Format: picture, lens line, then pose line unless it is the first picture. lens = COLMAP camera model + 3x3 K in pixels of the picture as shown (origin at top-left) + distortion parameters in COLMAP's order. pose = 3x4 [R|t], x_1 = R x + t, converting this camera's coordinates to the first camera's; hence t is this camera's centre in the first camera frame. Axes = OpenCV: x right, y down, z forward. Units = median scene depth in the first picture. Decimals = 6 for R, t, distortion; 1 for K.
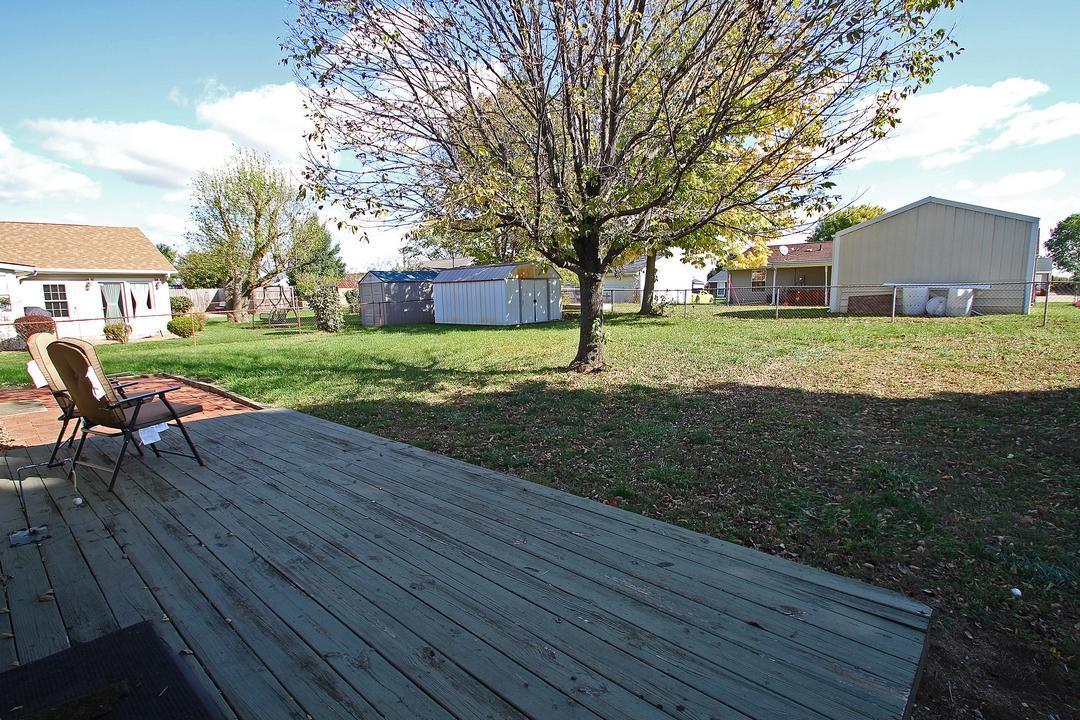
lens RADIAL K [[537.4, 0, 539.2], [0, 537.4, 362.5], [0, 0, 1]] dist [0.000605, 0.000000]
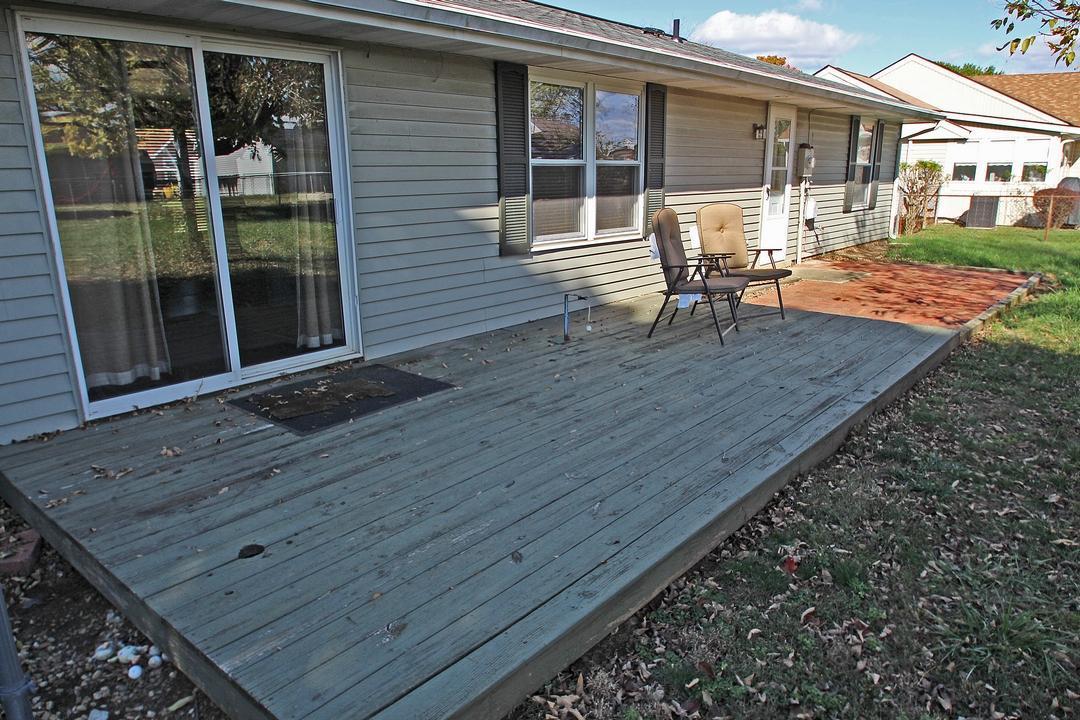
lens RADIAL K [[727.2, 0, 539.7], [0, 727.2, 365.1], [0, 0, 1]] dist [-0.036496, 0.003362]
pose [[0.030139, 0.275902, -0.960713, 0.878380], [-0.120252, 0.955170, 0.270538, -0.129953], [0.992286, 0.107374, 0.061966, 0.712406]]
